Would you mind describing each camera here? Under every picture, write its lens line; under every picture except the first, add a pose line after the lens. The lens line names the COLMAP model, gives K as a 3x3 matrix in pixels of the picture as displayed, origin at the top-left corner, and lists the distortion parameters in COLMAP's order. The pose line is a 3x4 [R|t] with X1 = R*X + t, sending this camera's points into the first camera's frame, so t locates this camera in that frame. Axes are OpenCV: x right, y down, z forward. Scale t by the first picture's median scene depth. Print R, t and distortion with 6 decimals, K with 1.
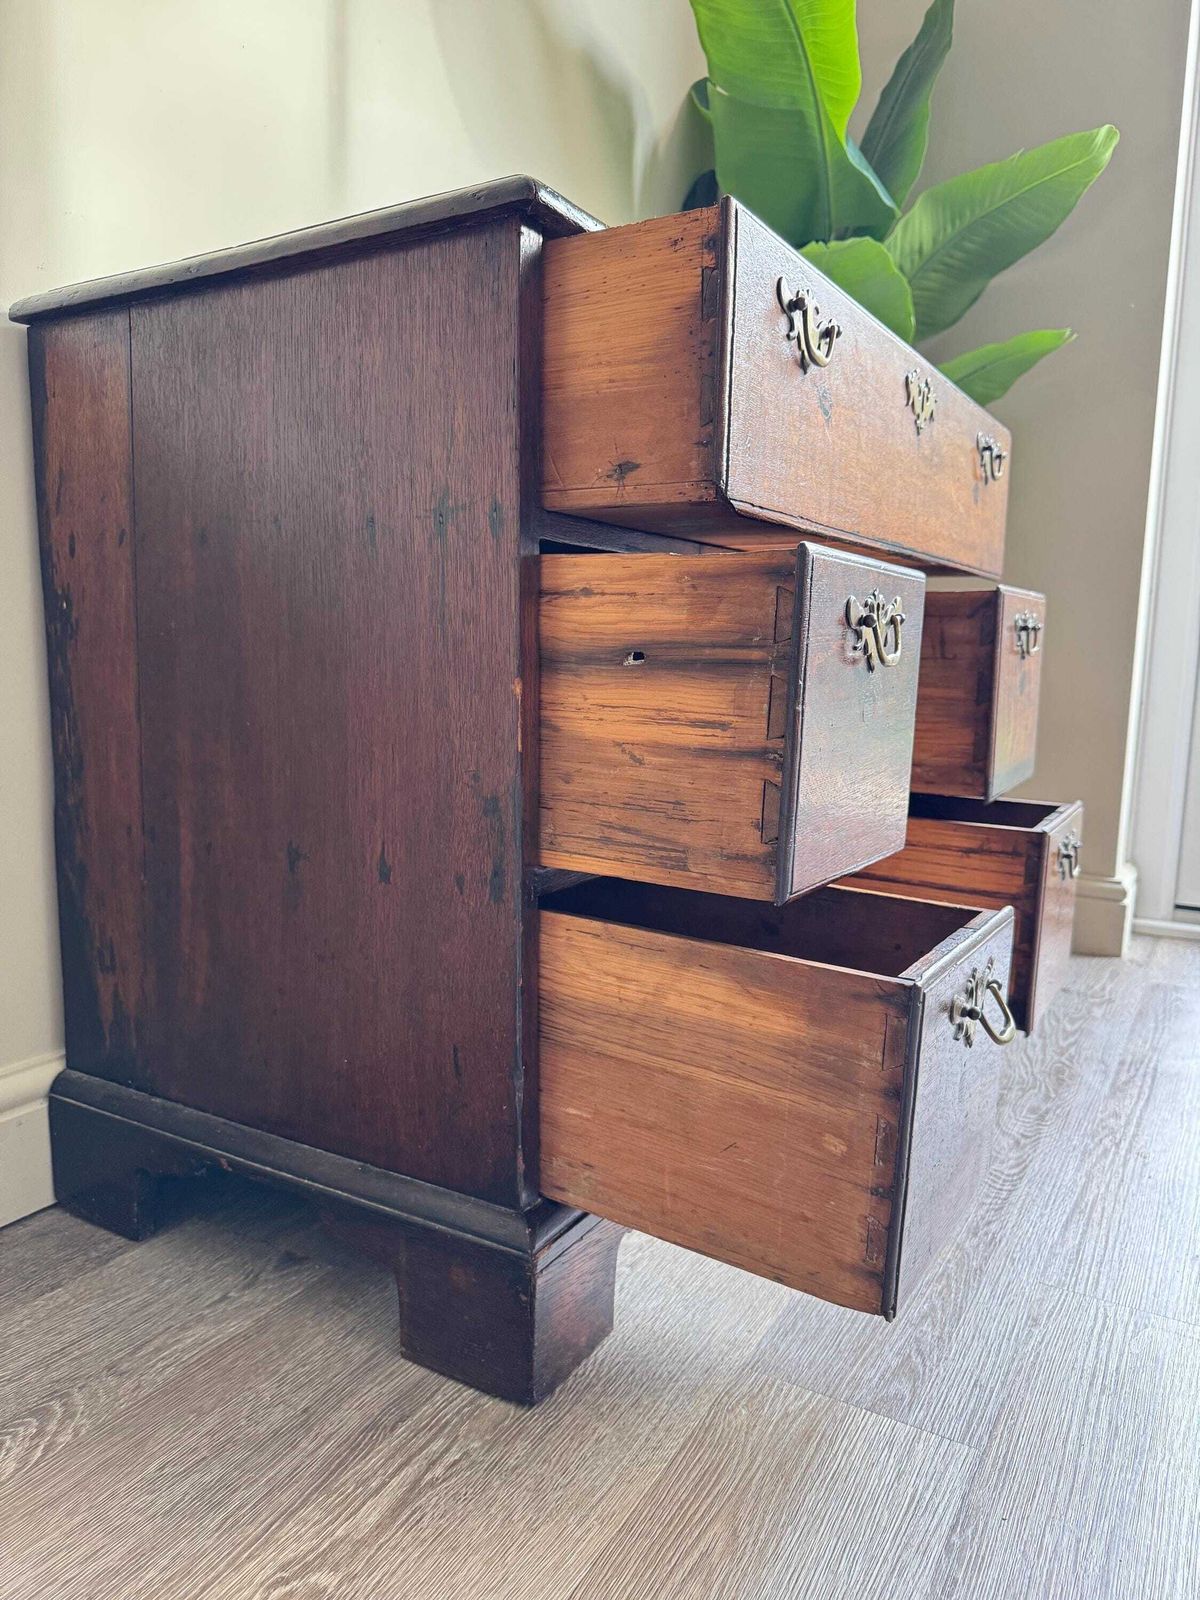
lens RADIAL K [[1087.4, 0, 601.4], [0, 1087.4, 803.6], [0, 0, 1]] dist [0.018670, -0.041260]
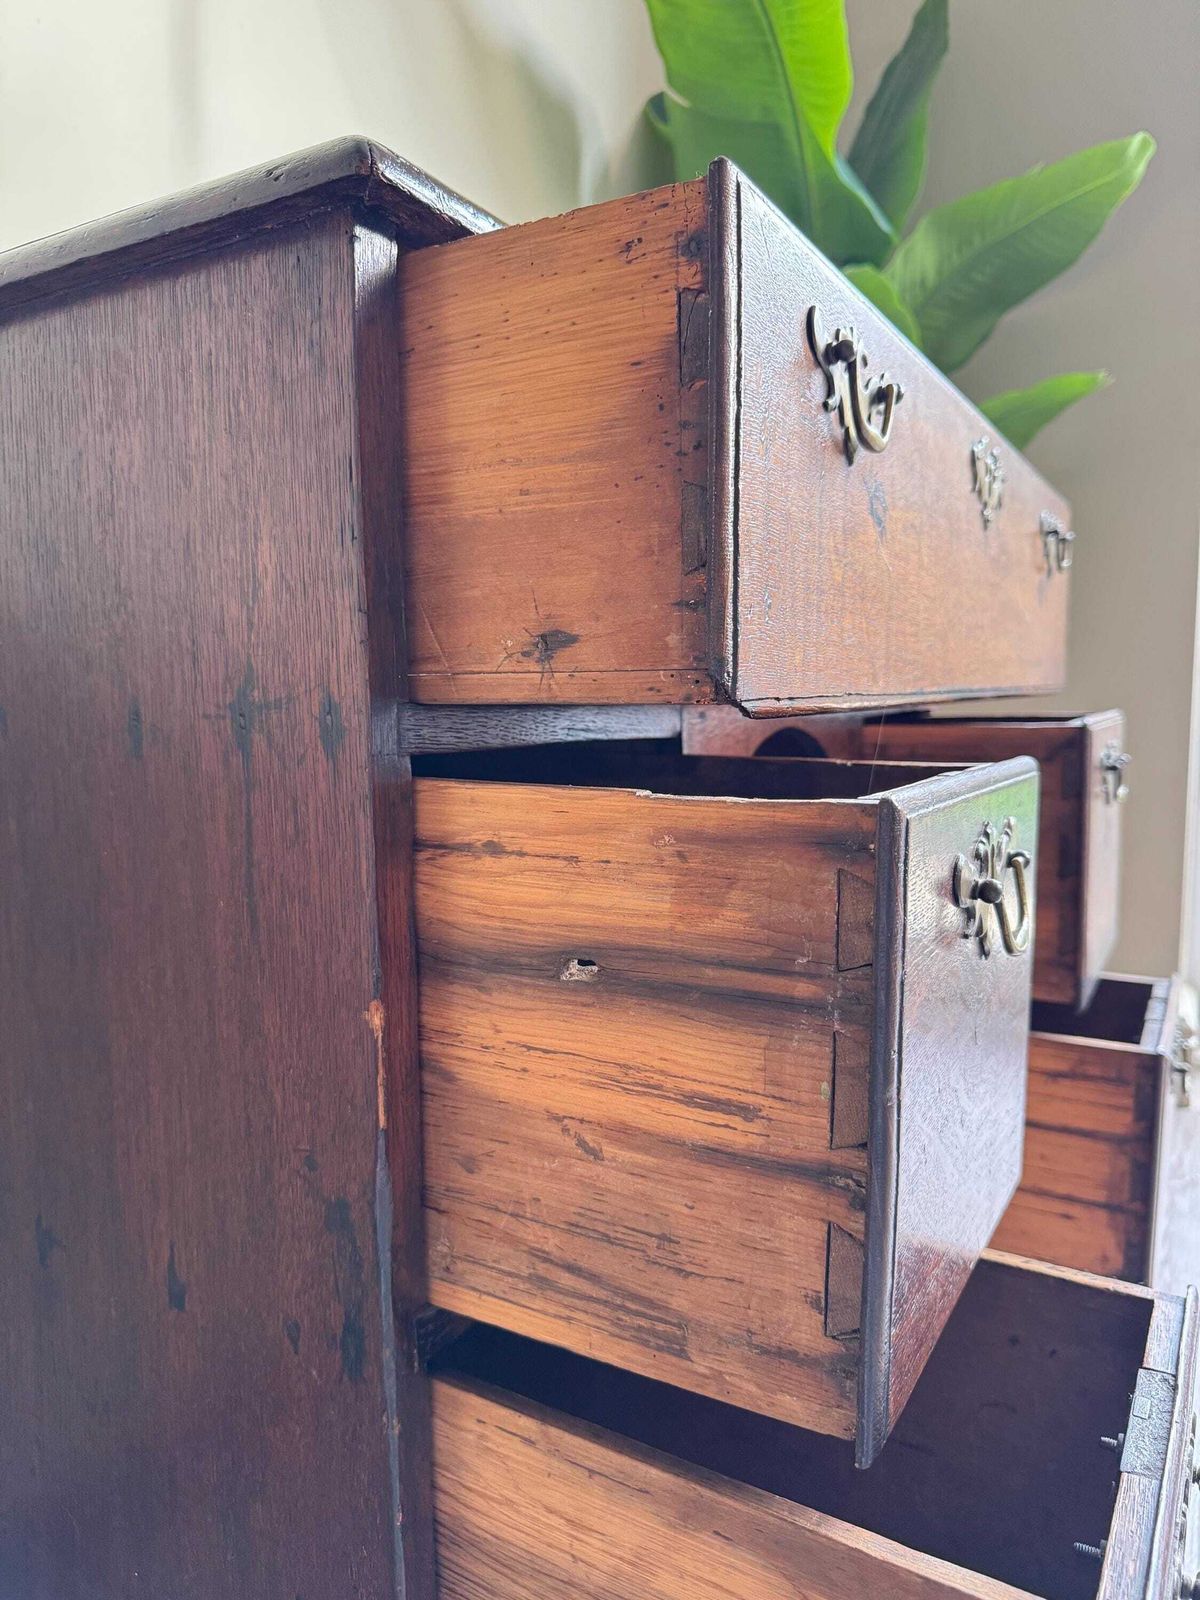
lens RADIAL K [[1129.2, 0, 596.9], [0, 1129.2, 795.9], [0, 0, 1]] dist [0.032767, -0.068374]
pose [[0.999305, -0.028772, 0.023717, 0.027033], [0.030074, 0.997950, -0.056485, -0.182621], [-0.022043, 0.057159, 0.998122, 0.393452]]
